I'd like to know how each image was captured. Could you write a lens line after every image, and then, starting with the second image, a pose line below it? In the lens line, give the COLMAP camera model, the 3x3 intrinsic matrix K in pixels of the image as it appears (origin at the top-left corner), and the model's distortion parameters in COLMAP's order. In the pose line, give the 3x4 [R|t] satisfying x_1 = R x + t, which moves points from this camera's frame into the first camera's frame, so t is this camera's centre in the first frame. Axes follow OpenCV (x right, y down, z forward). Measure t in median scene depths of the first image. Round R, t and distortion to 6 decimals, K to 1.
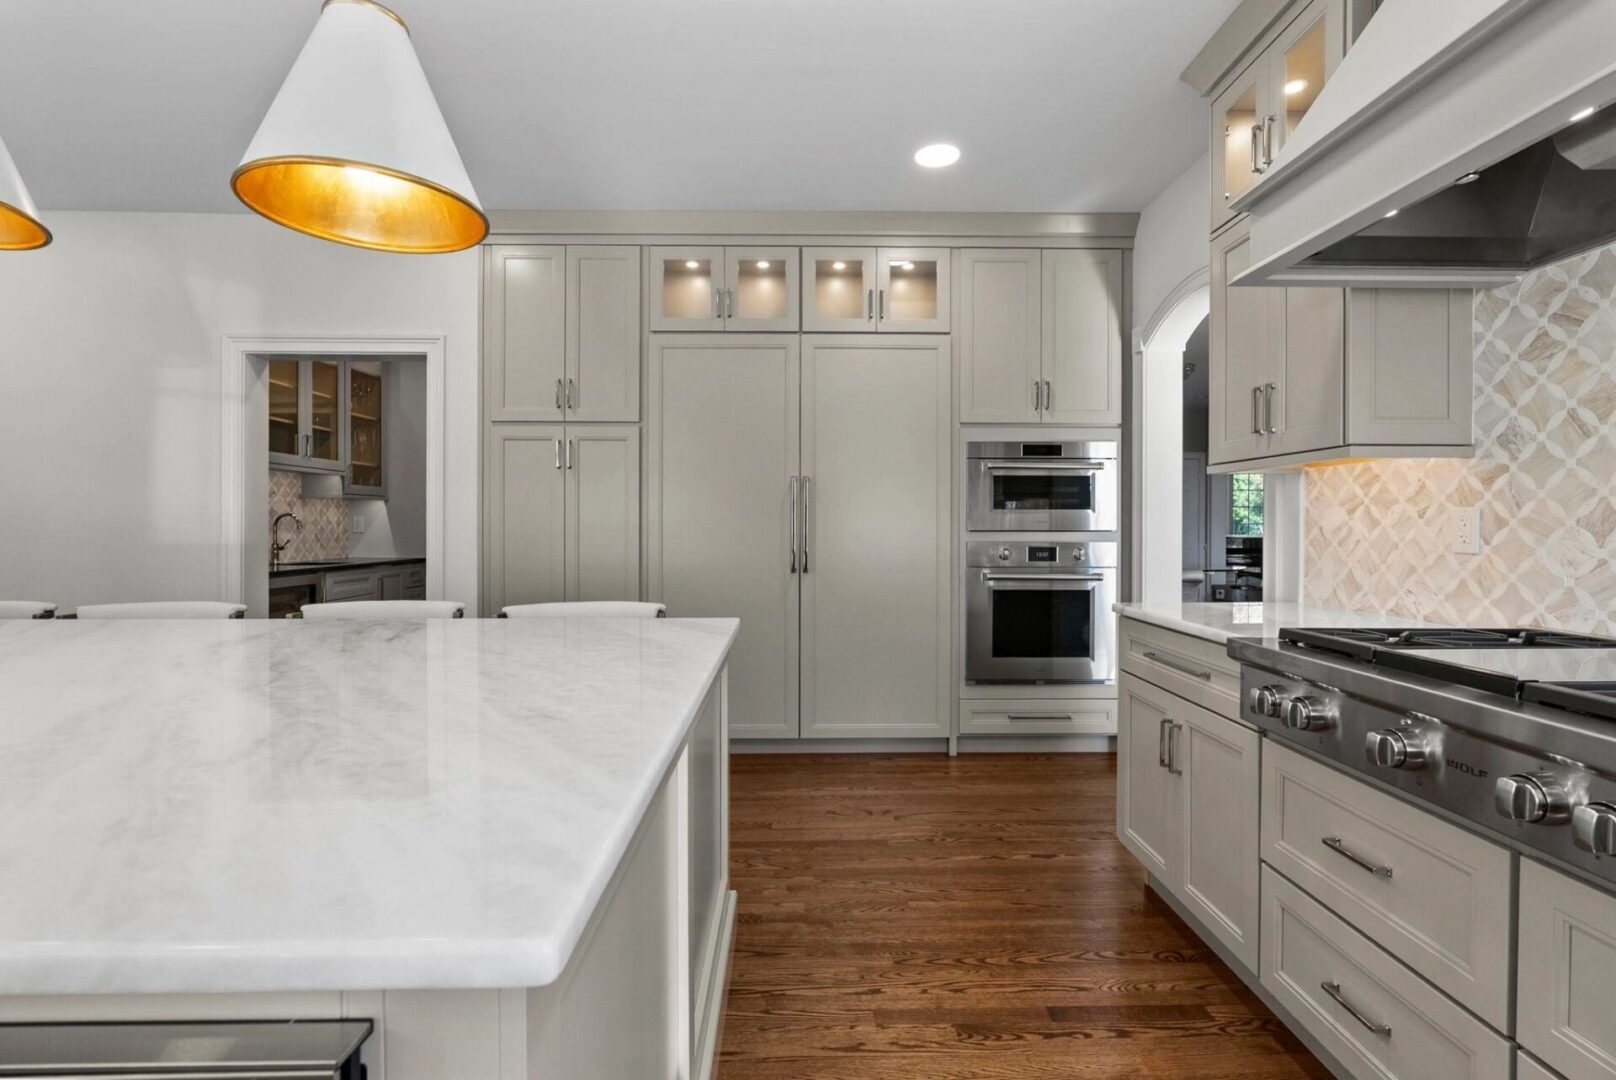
lens RADIAL K [[742.2, 0, 805.6], [0, 742.2, 529.0], [0, 0, 1]] dist [-0.011043, 0.004710]
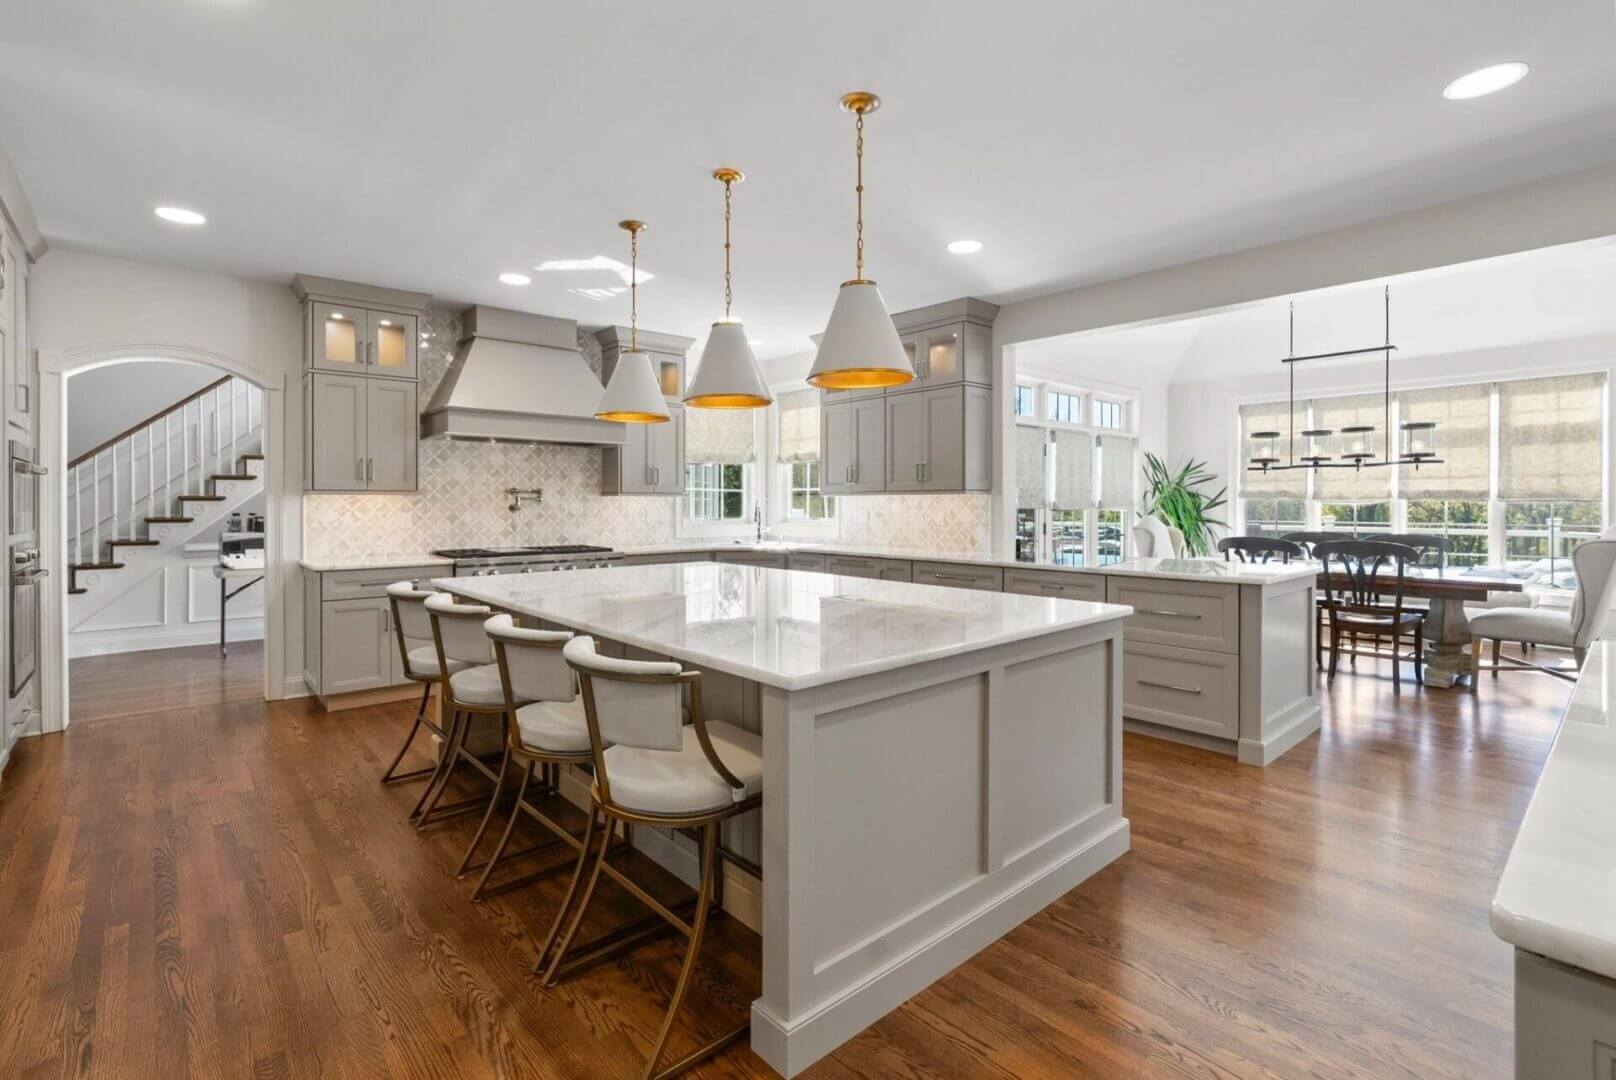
lens RADIAL K [[742.2, 0, 812.9], [0, 742.2, 506.9], [0, 0, 1]] dist [-0.011043, 0.004710]
pose [[-0.651487, -0.003221, 0.758653, -1.876754], [0.005214, 0.999948, 0.008723, -0.056820], [-0.758642, 0.009638, -0.651437, 1.360920]]
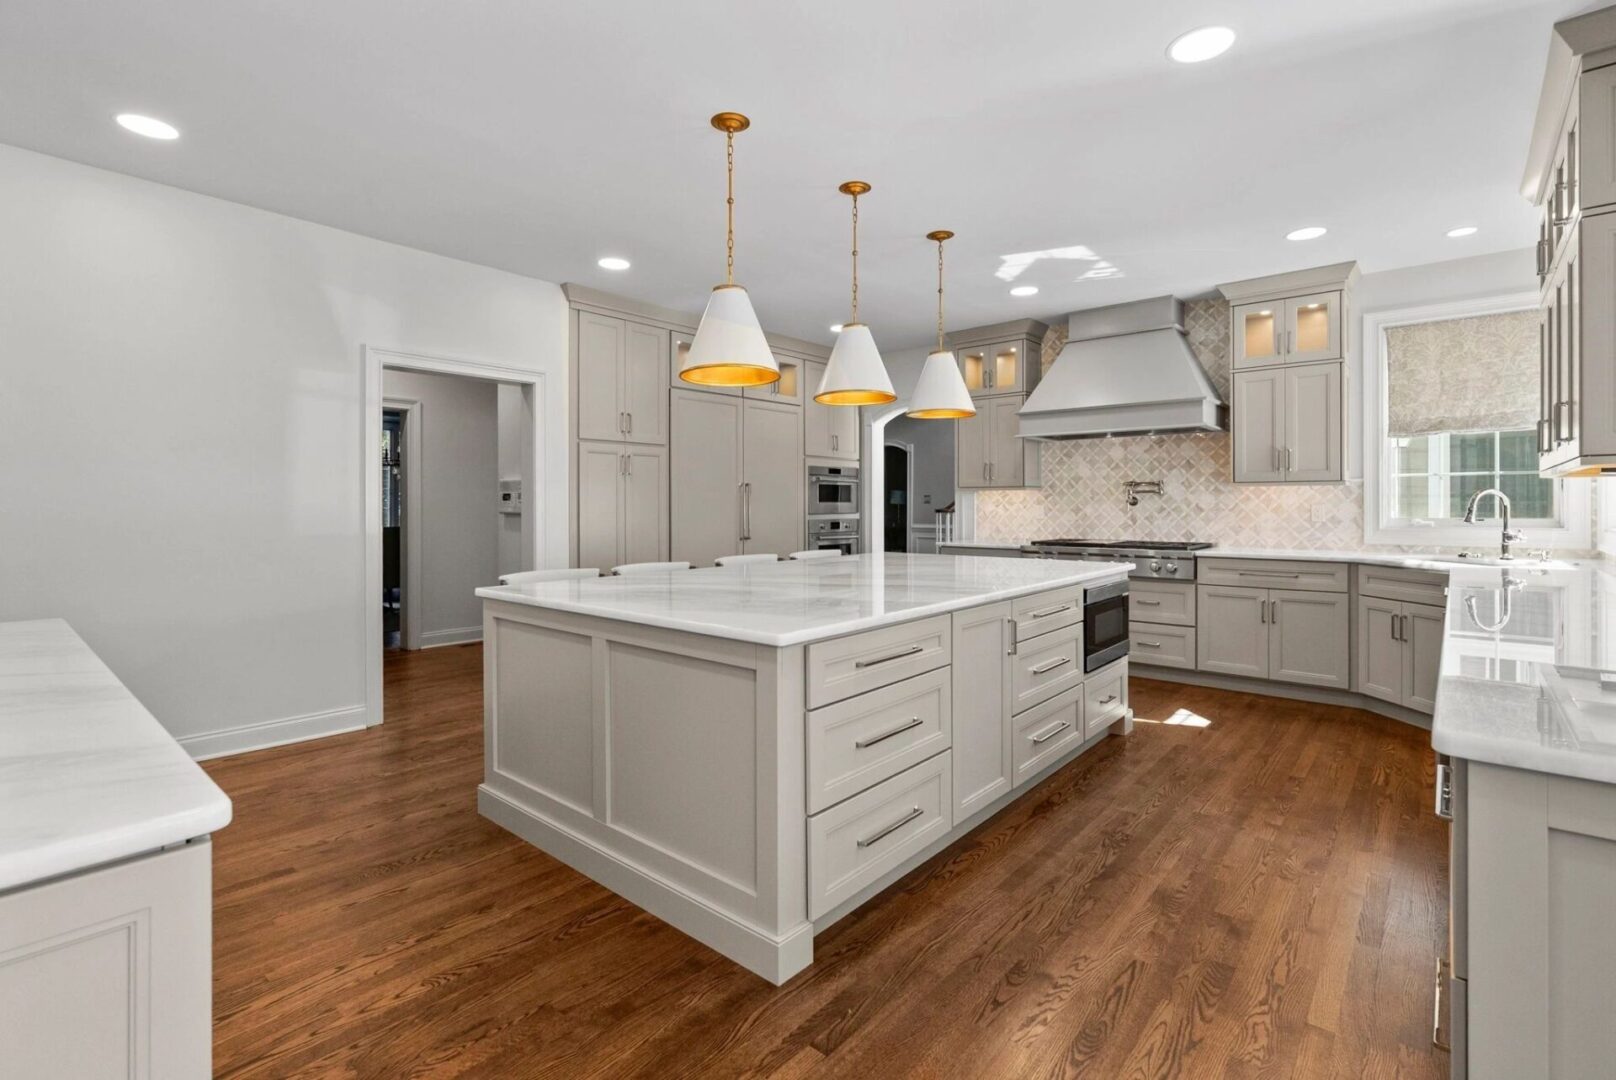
lens RADIAL K [[742.2, 0, 809.0], [0, 742.2, 507.8], [0, 0, 1]] dist [-0.011043, 0.004710]
pose [[0.668509, -0.005445, 0.743684, -1.891653], [0.007202, 0.999974, 0.000847, -0.023271], [-0.743669, 0.004790, 0.668530, -0.388484]]
